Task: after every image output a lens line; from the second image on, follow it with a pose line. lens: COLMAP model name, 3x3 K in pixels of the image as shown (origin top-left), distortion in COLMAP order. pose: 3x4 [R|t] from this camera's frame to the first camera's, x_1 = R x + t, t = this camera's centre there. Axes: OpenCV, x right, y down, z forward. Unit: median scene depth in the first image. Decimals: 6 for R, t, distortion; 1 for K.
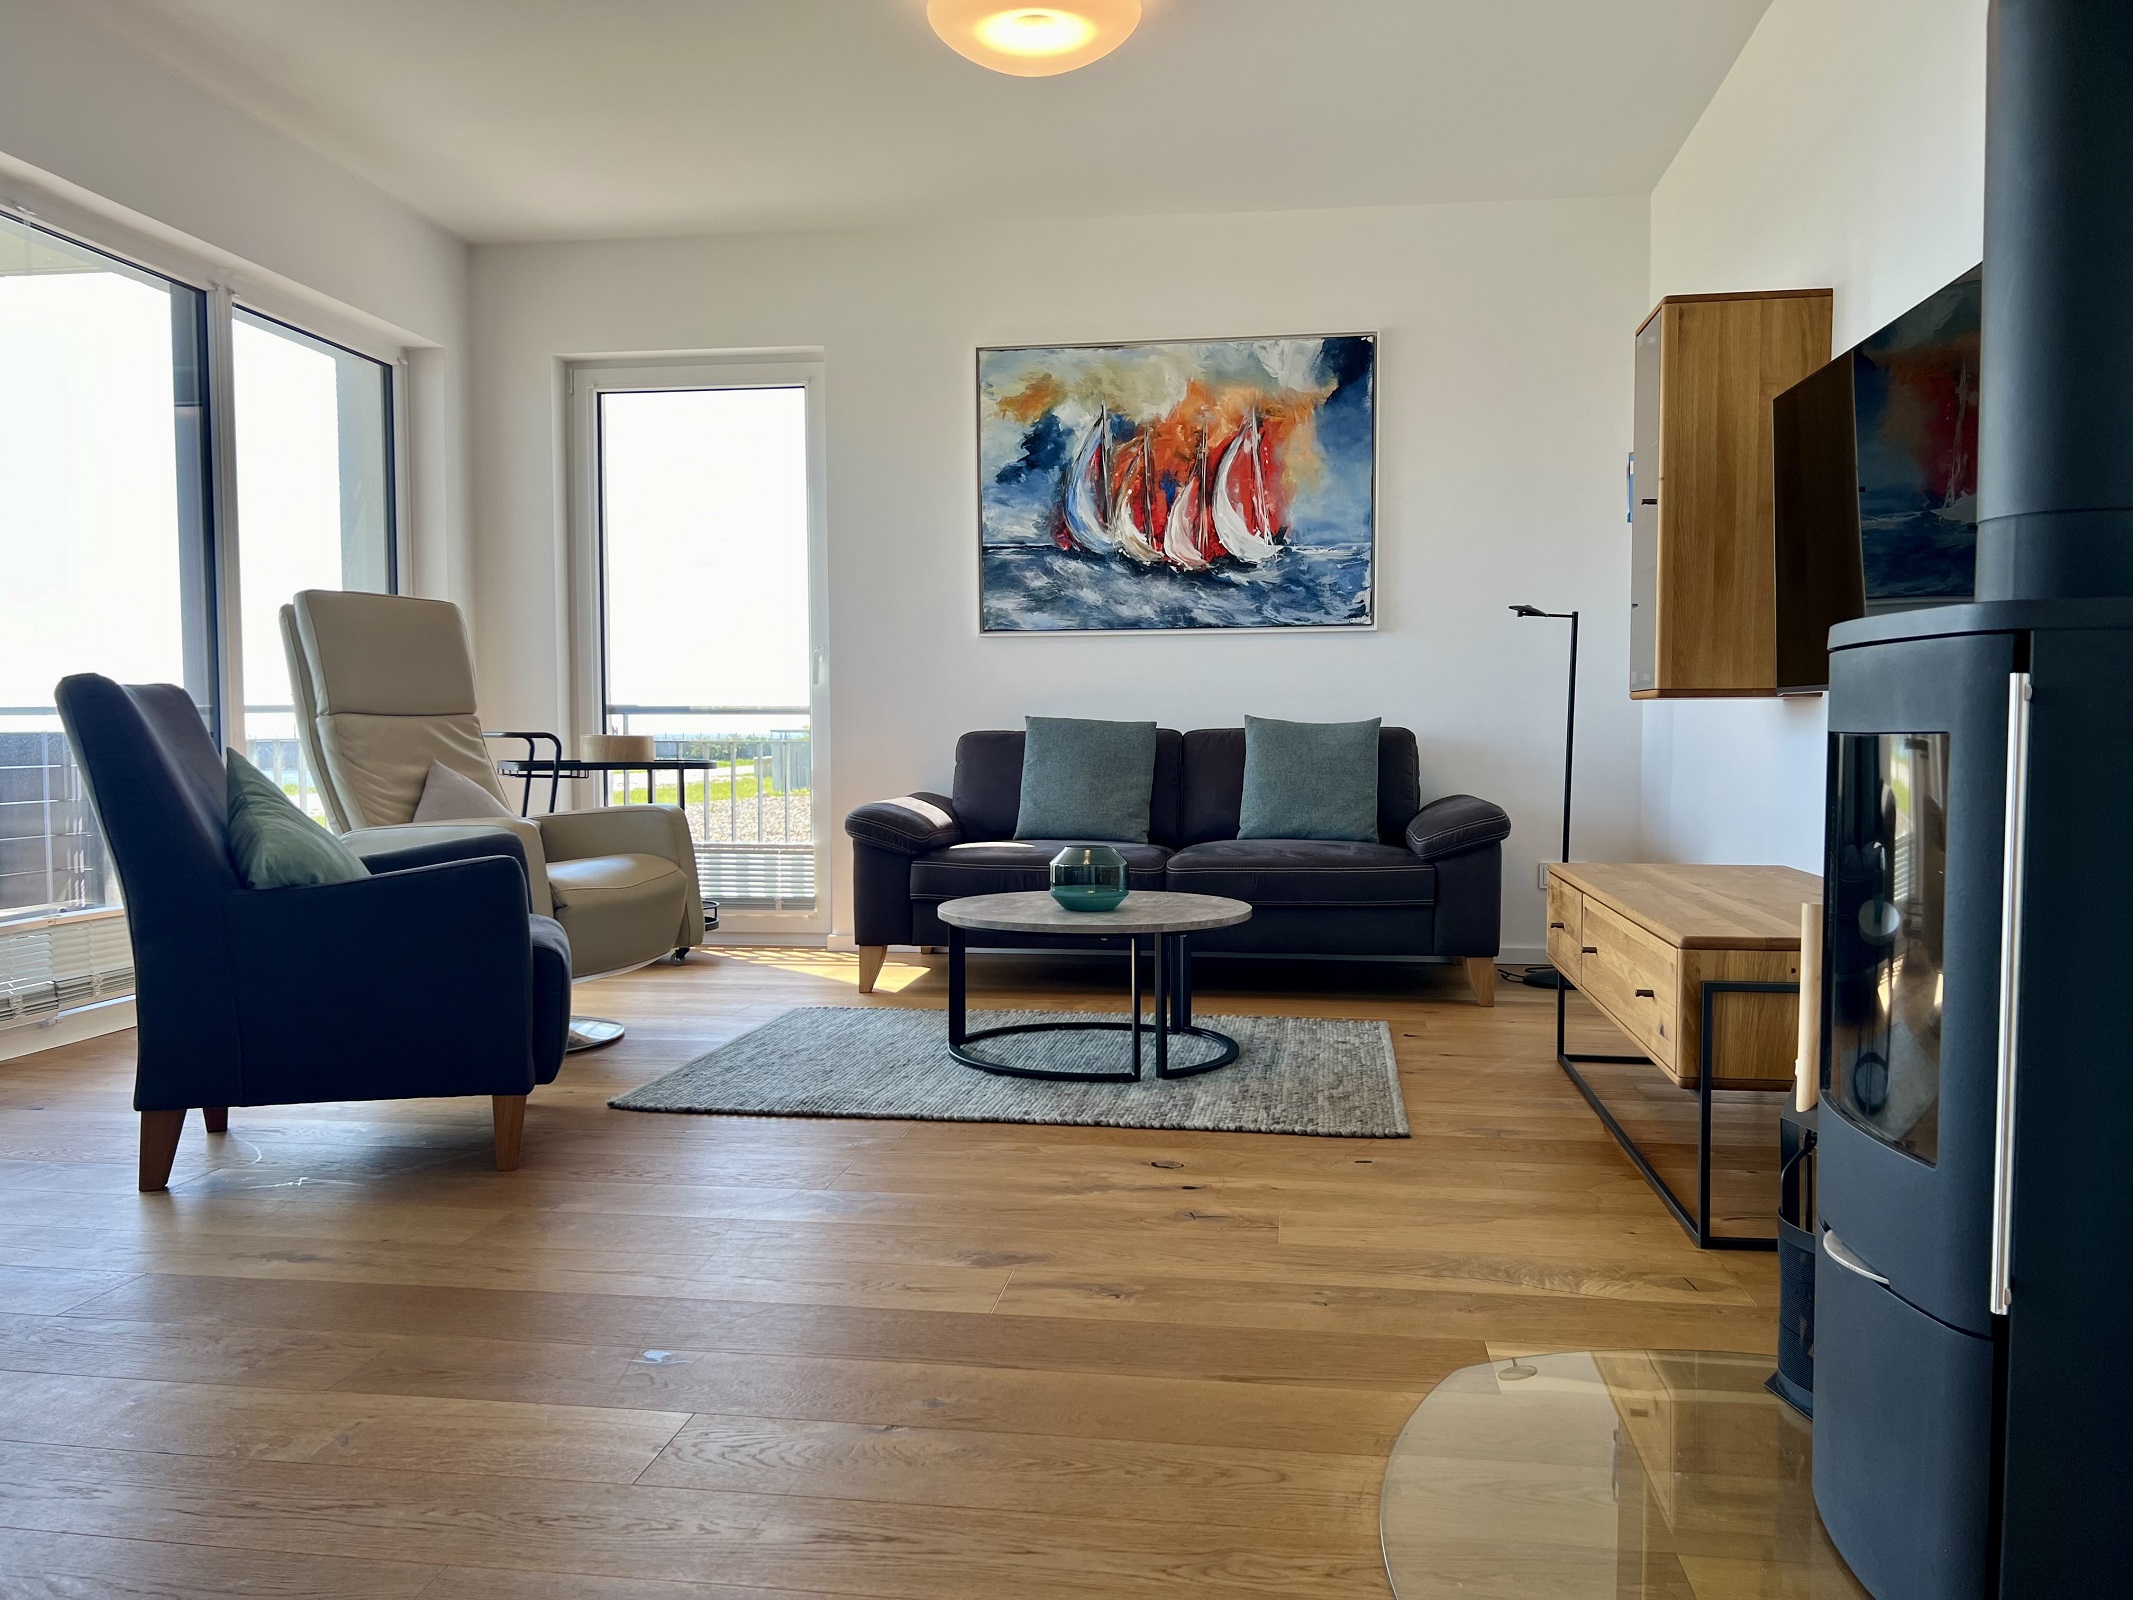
lens RADIAL K [[1609.2, 0, 1053.3], [0, 1609.2, 810.7], [0, 0, 1]] dist [0.013133, -0.022453]
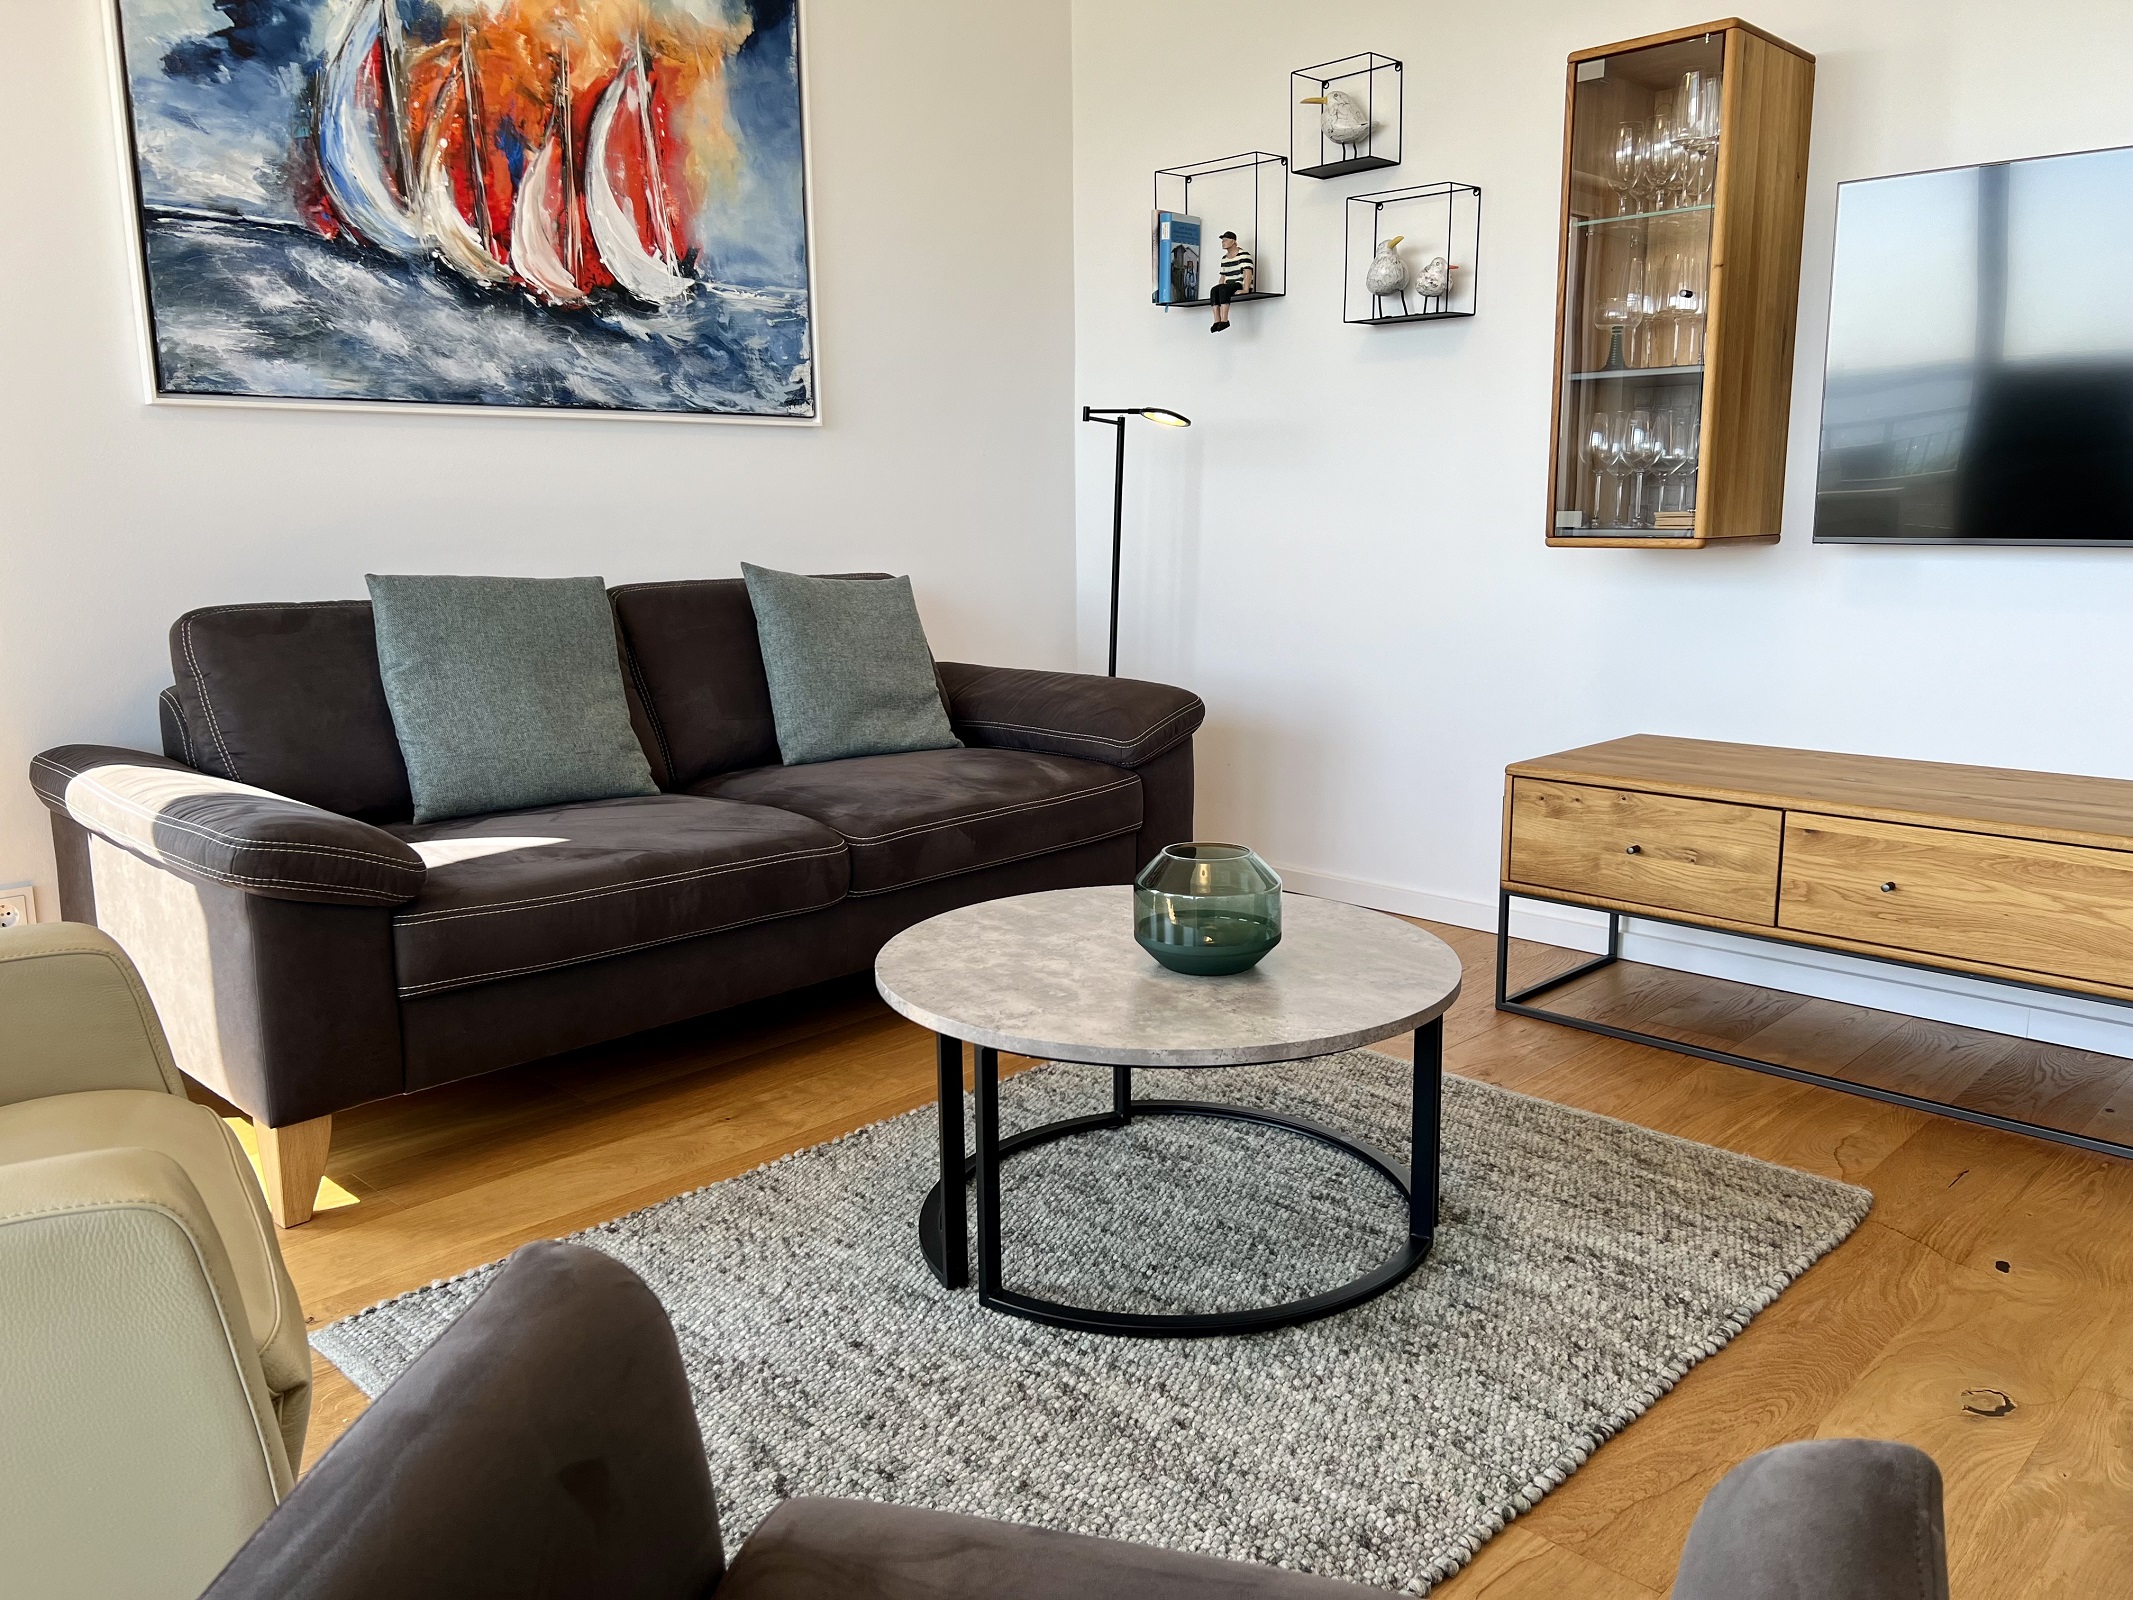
lens RADIAL K [[1609.2, 0, 1064.8], [0, 1609.2, 789.7], [0, 0, 1]] dist [0.013133, -0.022453]
pose [[0.571488, -0.143520, 0.807963, -0.305153], [0.045566, 0.988618, 0.143381, -0.053028], [-0.819345, -0.045125, 0.571523, 0.519814]]
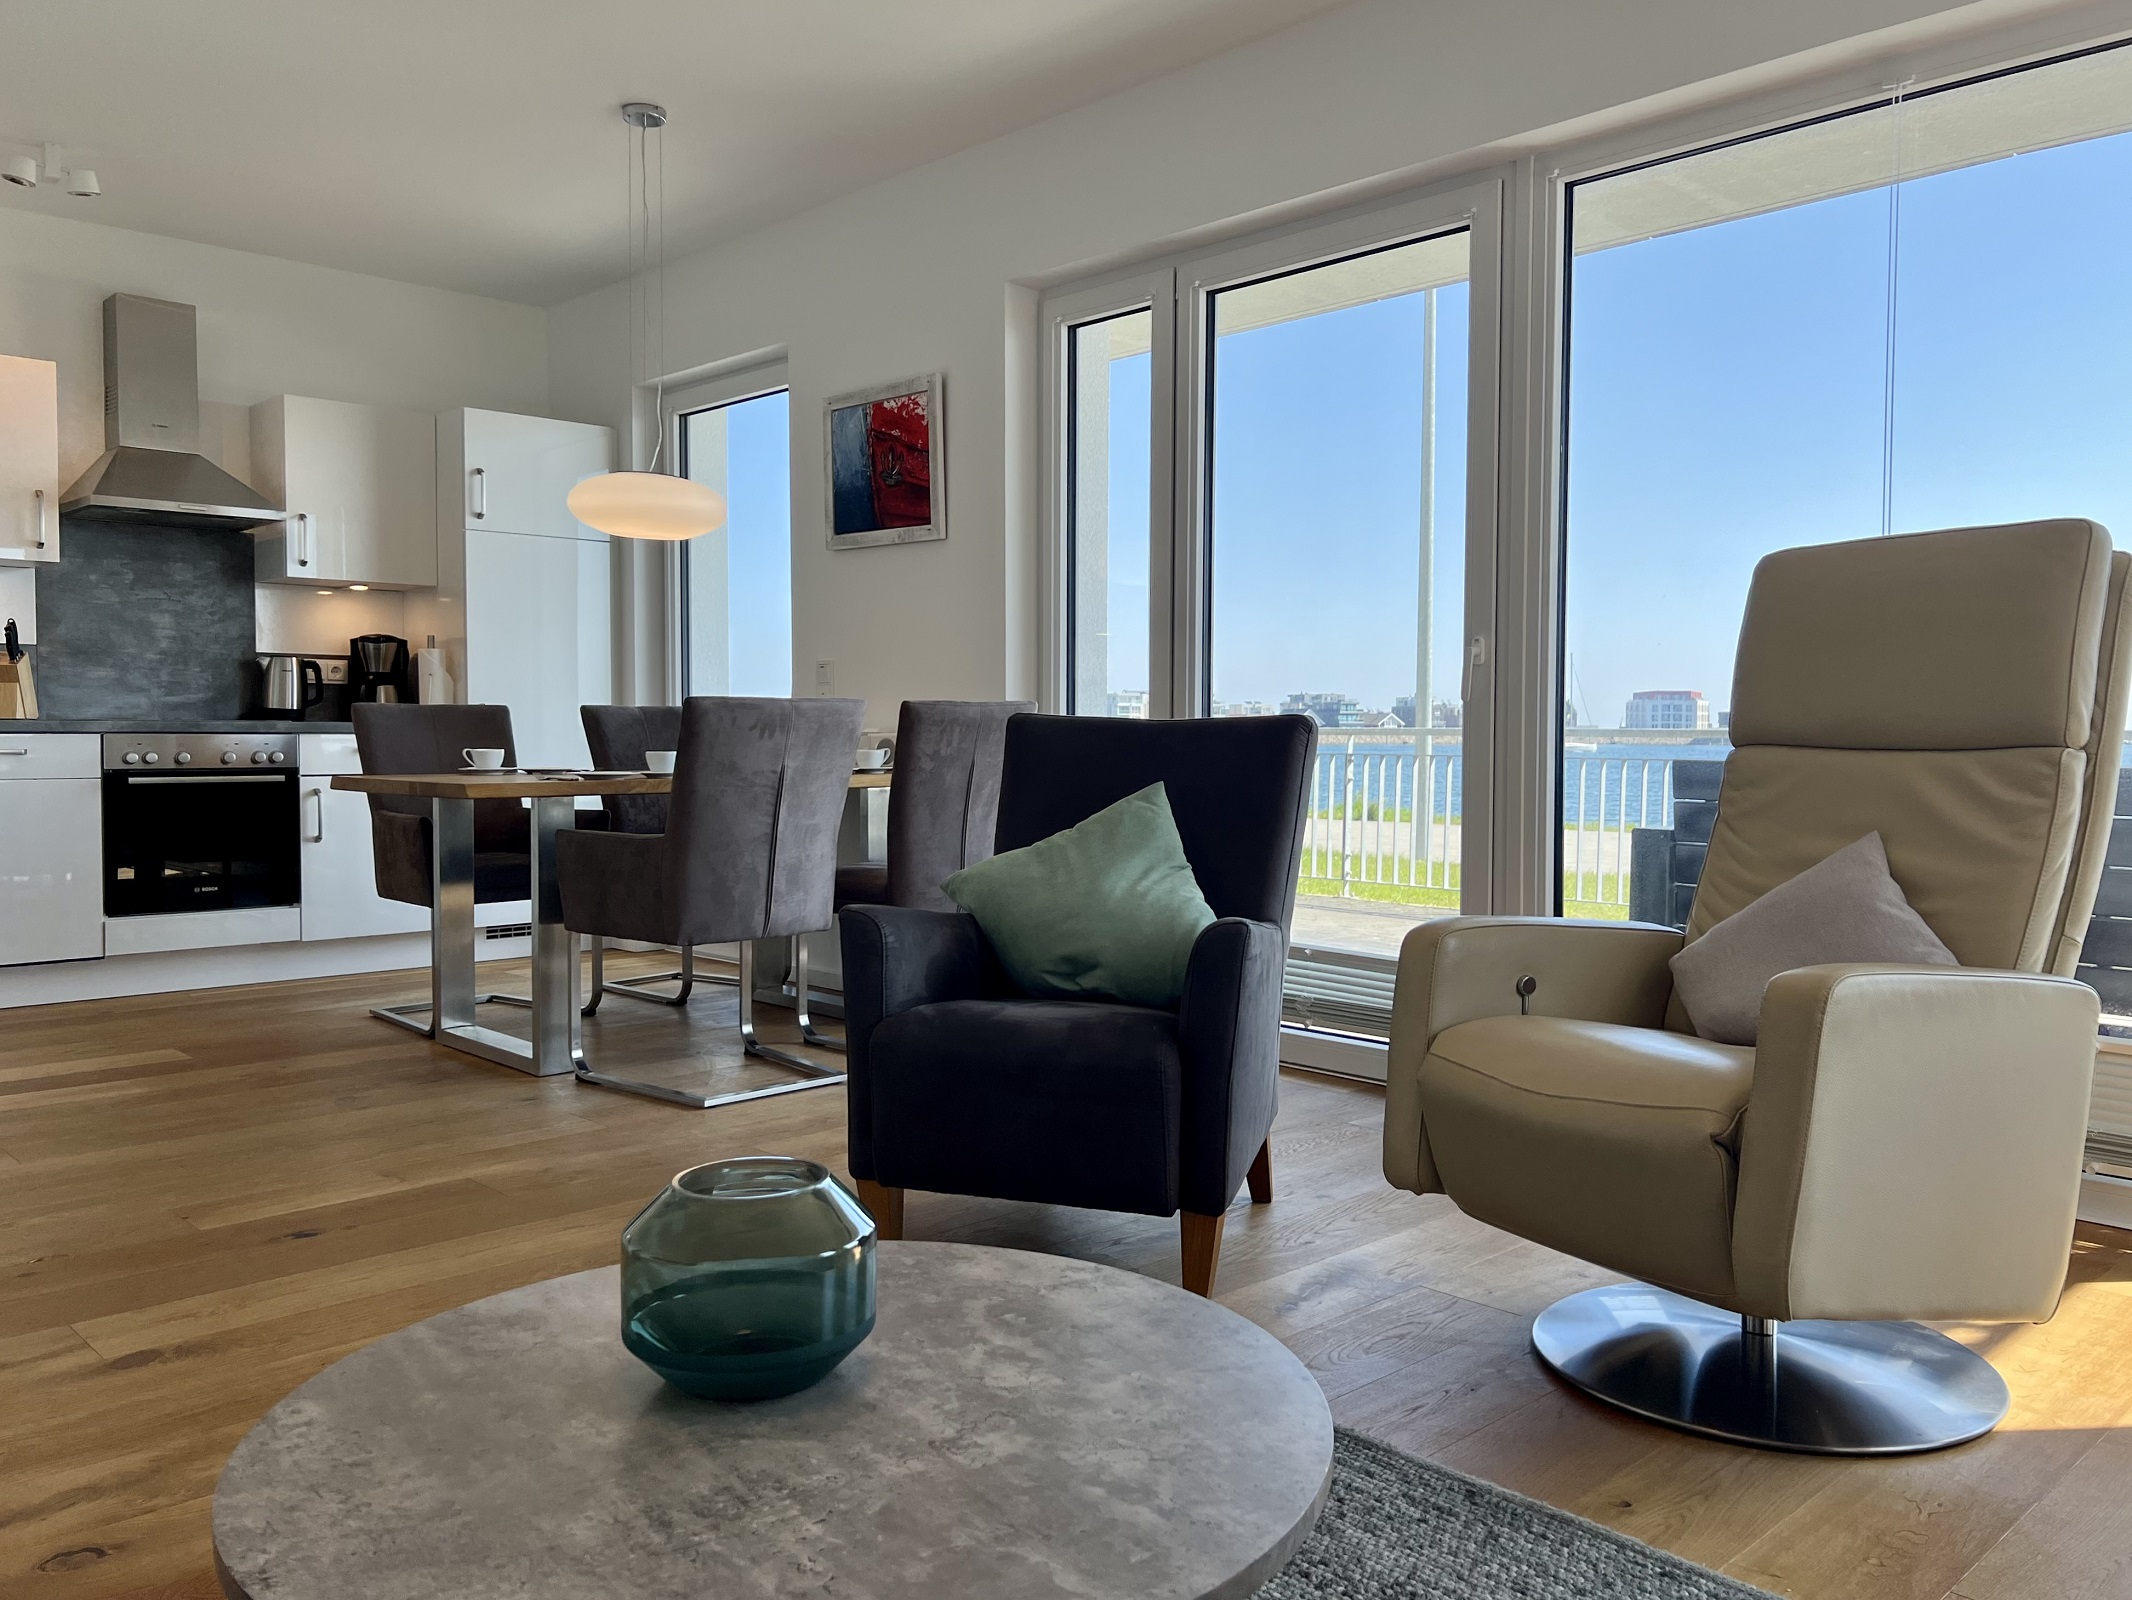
lens RADIAL K [[1608.4, 0, 1069.3], [0, 1608.4, 806.2], [0, 0, 1]] dist [0.013133, -0.022453]
pose [[-0.596408, 0.037355, -0.801812, 0.164040], [-0.040215, 0.996271, 0.076327, -0.053621], [0.801674, 0.077767, -0.592682, 0.868673]]
